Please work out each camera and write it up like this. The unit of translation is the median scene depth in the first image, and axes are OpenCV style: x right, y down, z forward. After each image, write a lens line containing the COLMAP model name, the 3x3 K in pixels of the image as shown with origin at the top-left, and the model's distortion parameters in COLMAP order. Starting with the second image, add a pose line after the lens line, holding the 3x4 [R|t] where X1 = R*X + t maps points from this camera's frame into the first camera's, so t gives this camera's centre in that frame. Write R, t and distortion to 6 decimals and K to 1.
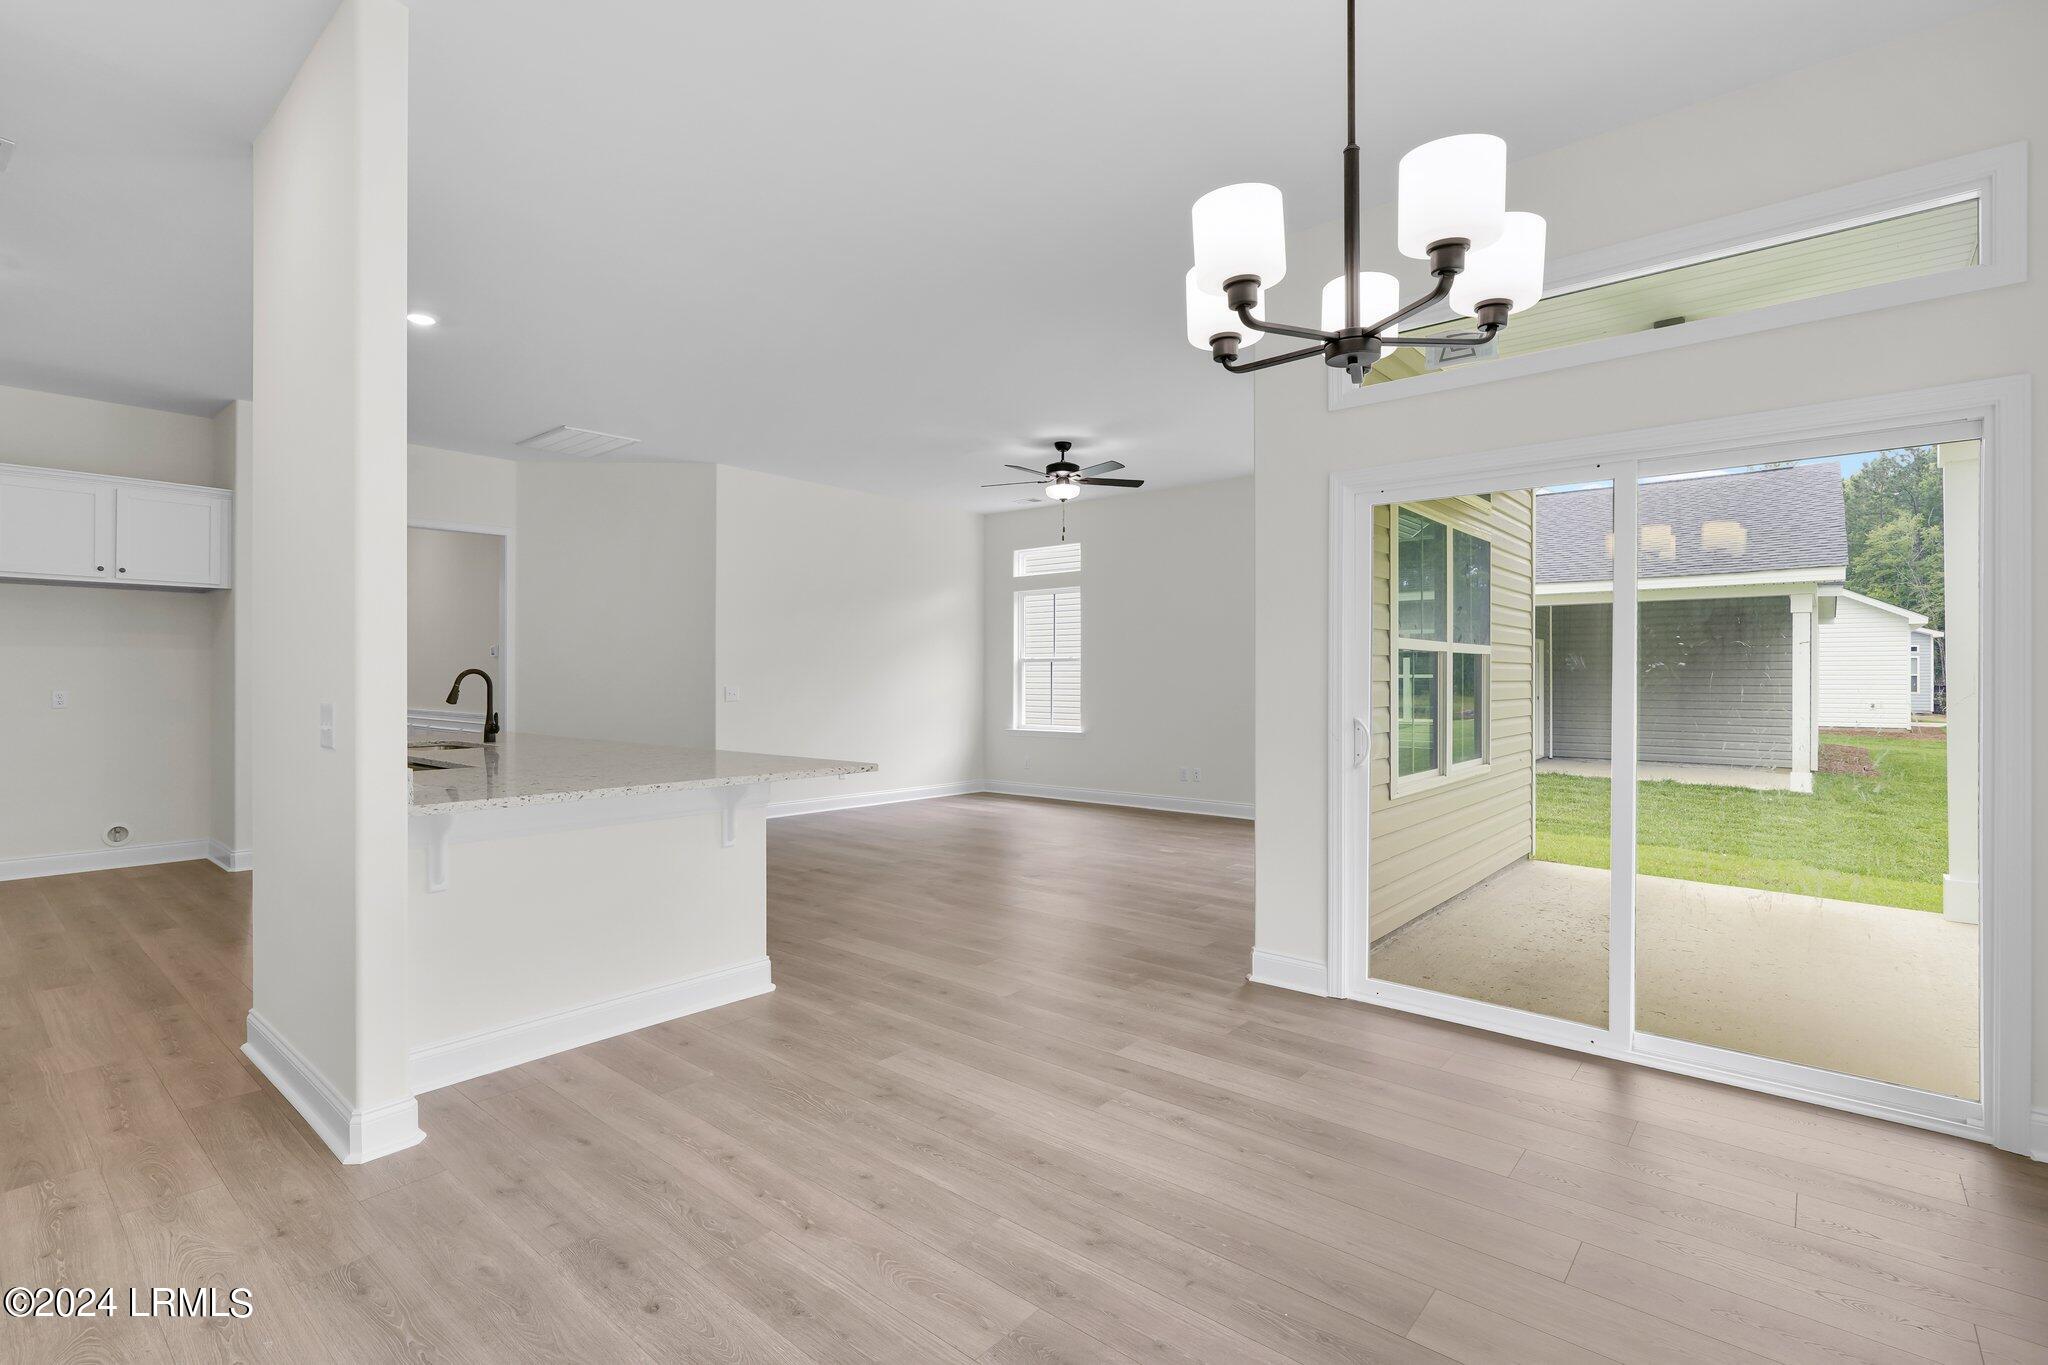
lens RADIAL K [[936.7, 0, 1018.9], [0, 936.7, 657.0], [0, 0, 1]] dist [-0.006393, 0.000475]
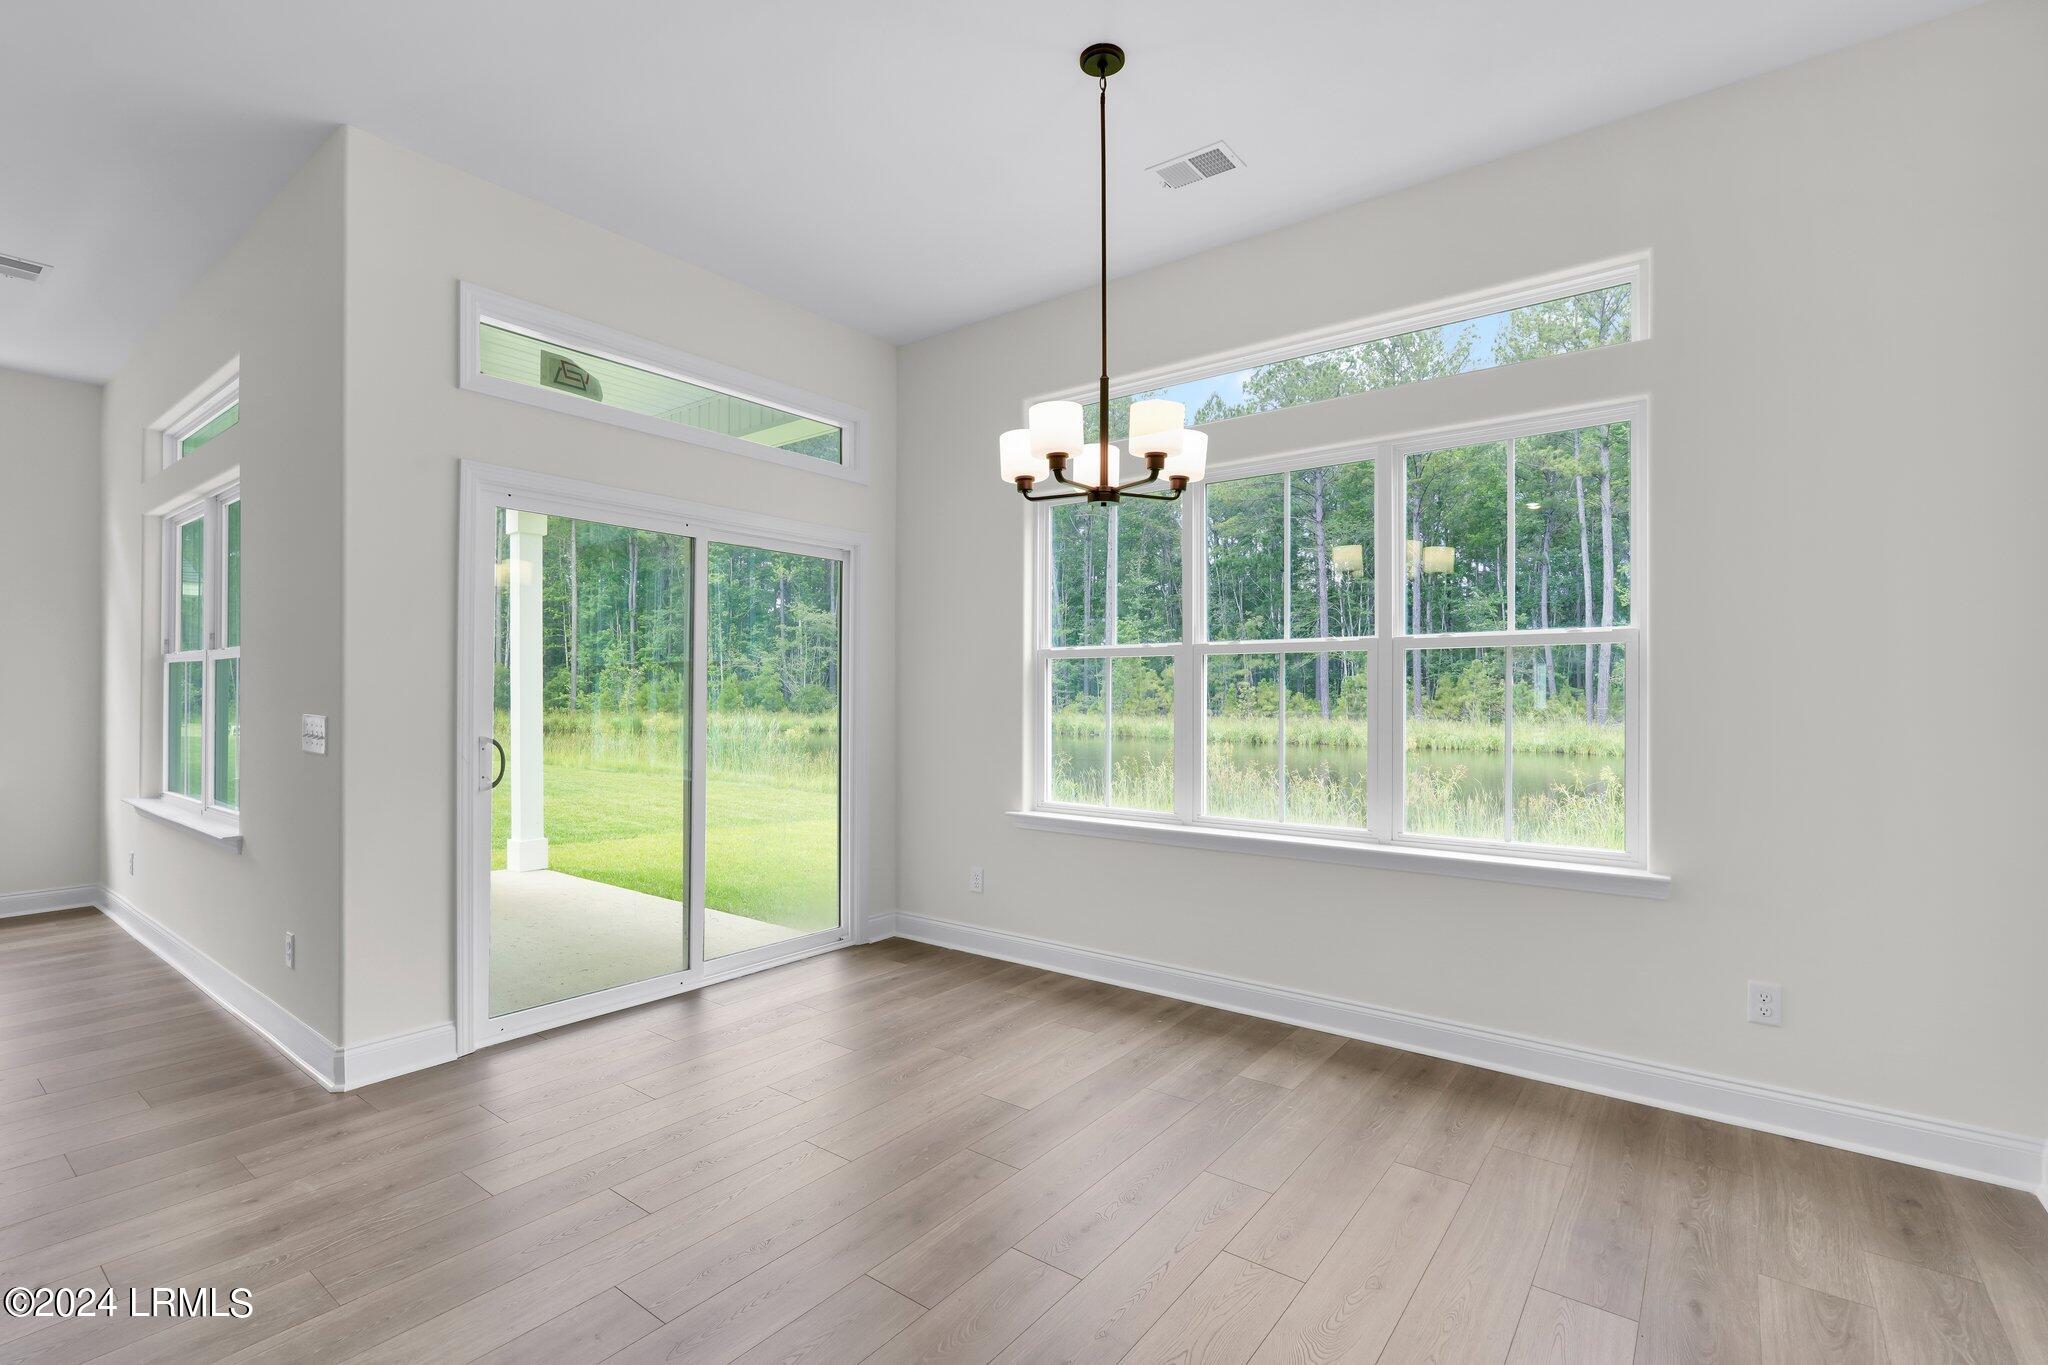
lens RADIAL K [[940.2, 0, 1028.3], [0, 940.2, 670.6], [0, 0, 1]] dist [0.000481, 0.000456]
pose [[-0.063706, 0.023570, 0.997690, -0.270394], [-0.023958, 0.999397, -0.025140, 0.005666], [-0.997681, -0.025504, -0.063103, 0.247470]]
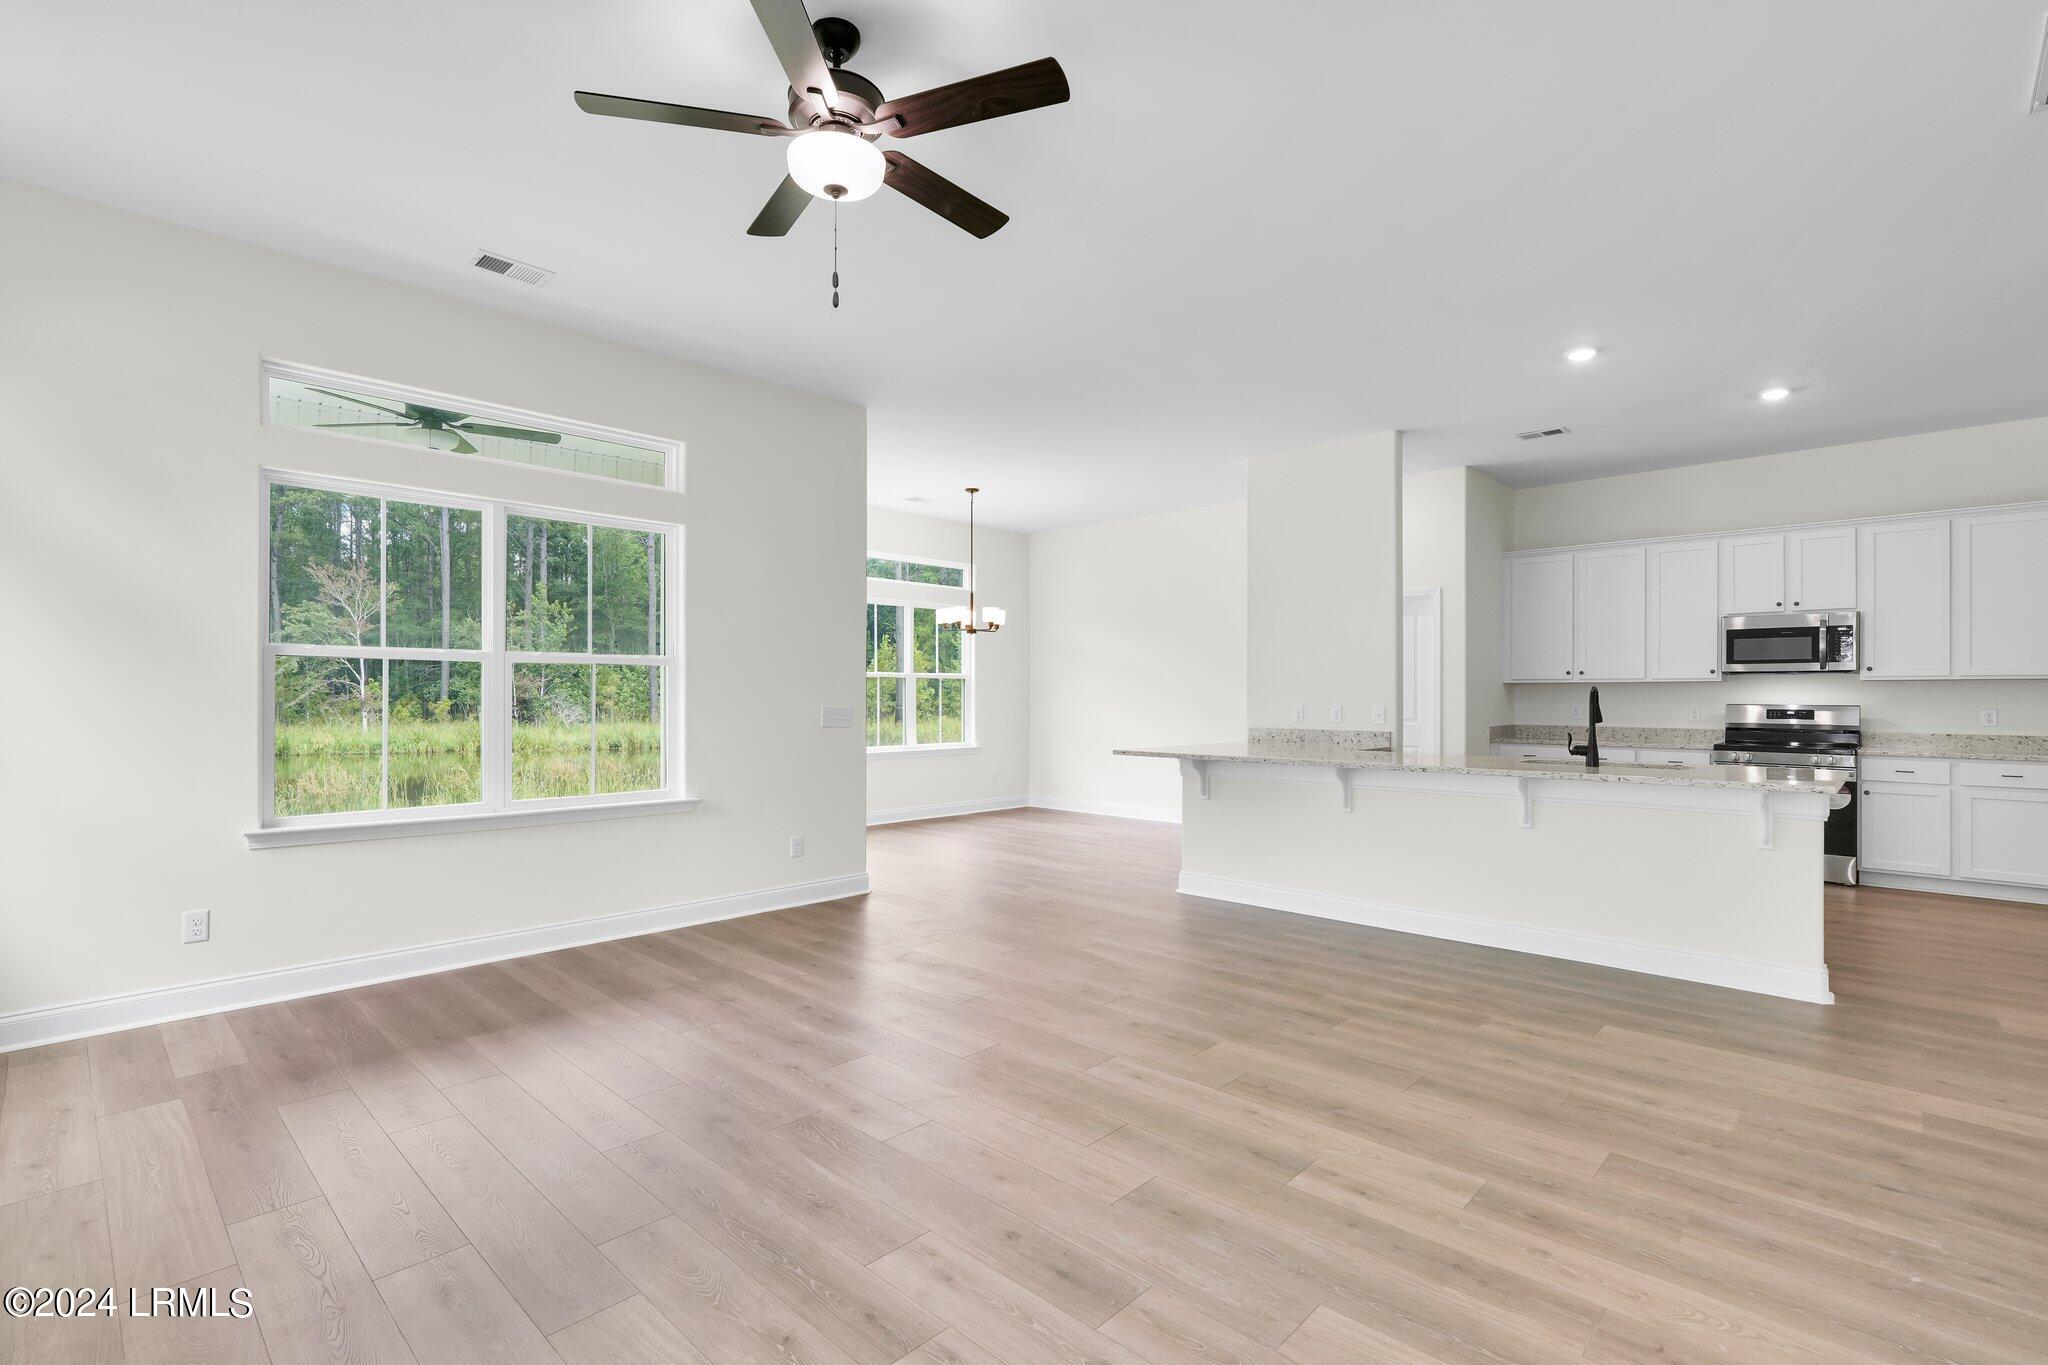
lens RADIAL K [[928.2, 0, 1012.1], [0, 928.2, 693.0], [0, 0, 1]] dist [-0.008866, 0.000654]
pose [[-0.998188, -0.001766, 0.060154, -0.039922], [-0.003231, 0.999701, -0.024255, 0.028056], [-0.060093, -0.024405, -0.997894, 1.252239]]
